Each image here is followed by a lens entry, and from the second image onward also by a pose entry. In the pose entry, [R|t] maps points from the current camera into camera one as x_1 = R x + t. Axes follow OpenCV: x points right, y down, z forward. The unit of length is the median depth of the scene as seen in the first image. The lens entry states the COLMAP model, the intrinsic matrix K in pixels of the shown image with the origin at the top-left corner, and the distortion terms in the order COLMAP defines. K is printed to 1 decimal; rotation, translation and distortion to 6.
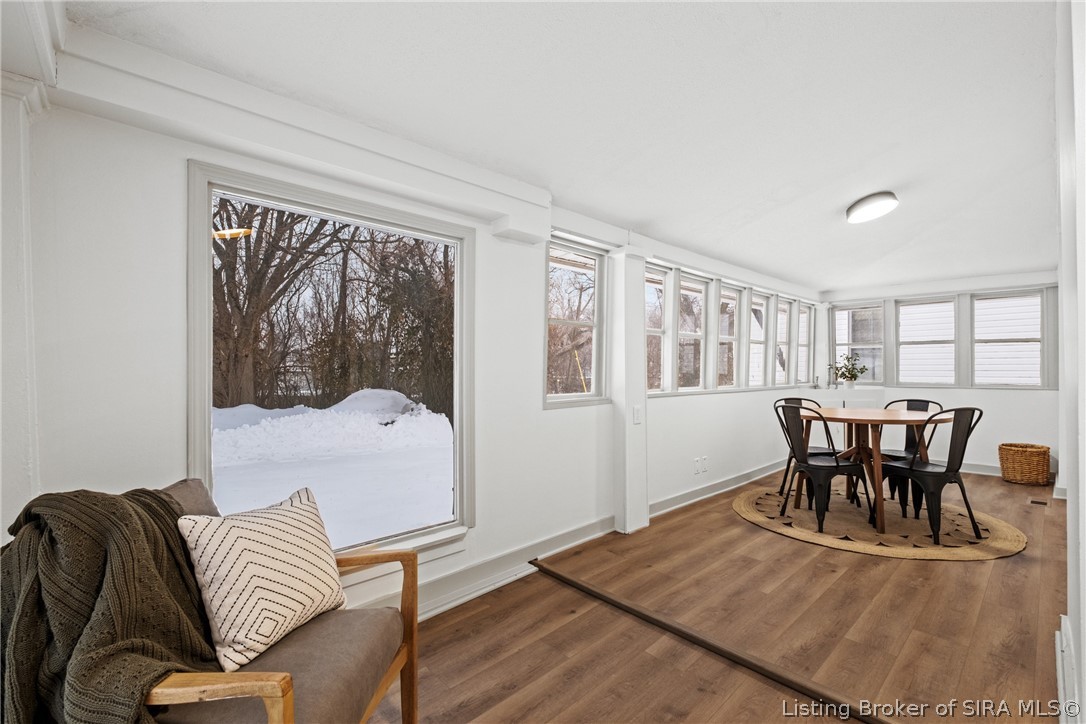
lens RADIAL K [[475.3, 0, 539.1], [0, 475.3, 368.9], [0, 0, 1]] dist [0.000645, -0.001312]
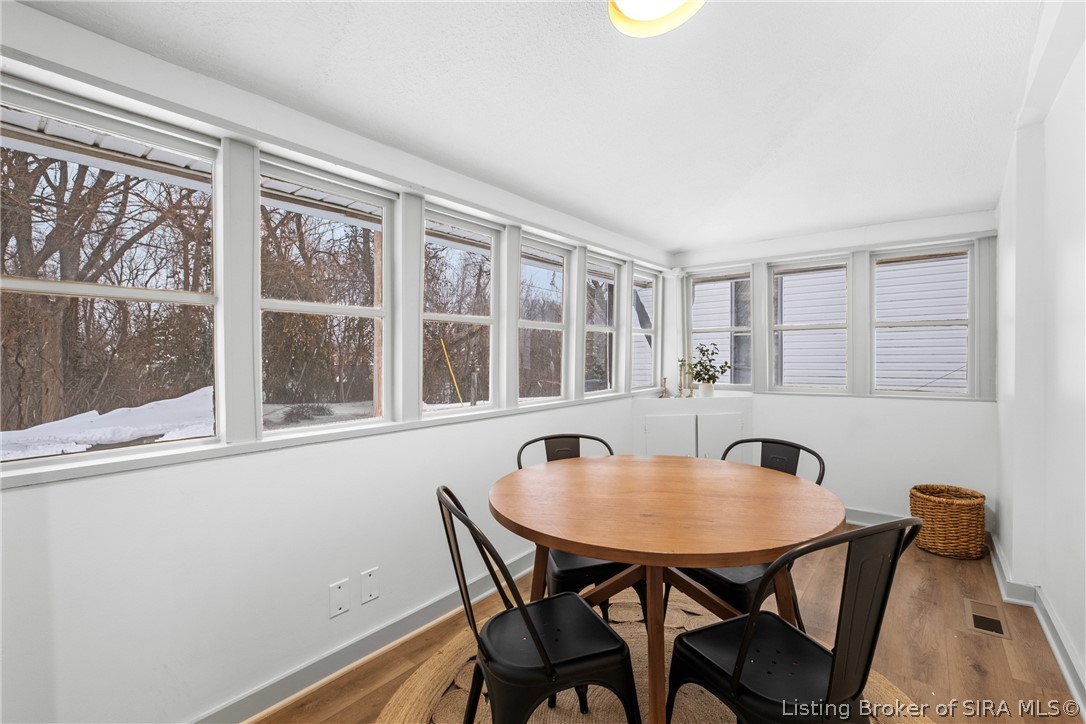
lens RADIAL K [[475.3, 0, 545.6], [0, 475.3, 355.7], [0, 0, 1]] dist [0.000645, -0.001312]
pose [[0.989035, -0.007899, 0.147469, 0.331594], [0.007124, 0.999958, 0.005782, -0.020412], [-0.147508, -0.004668, 0.989050, 0.374525]]
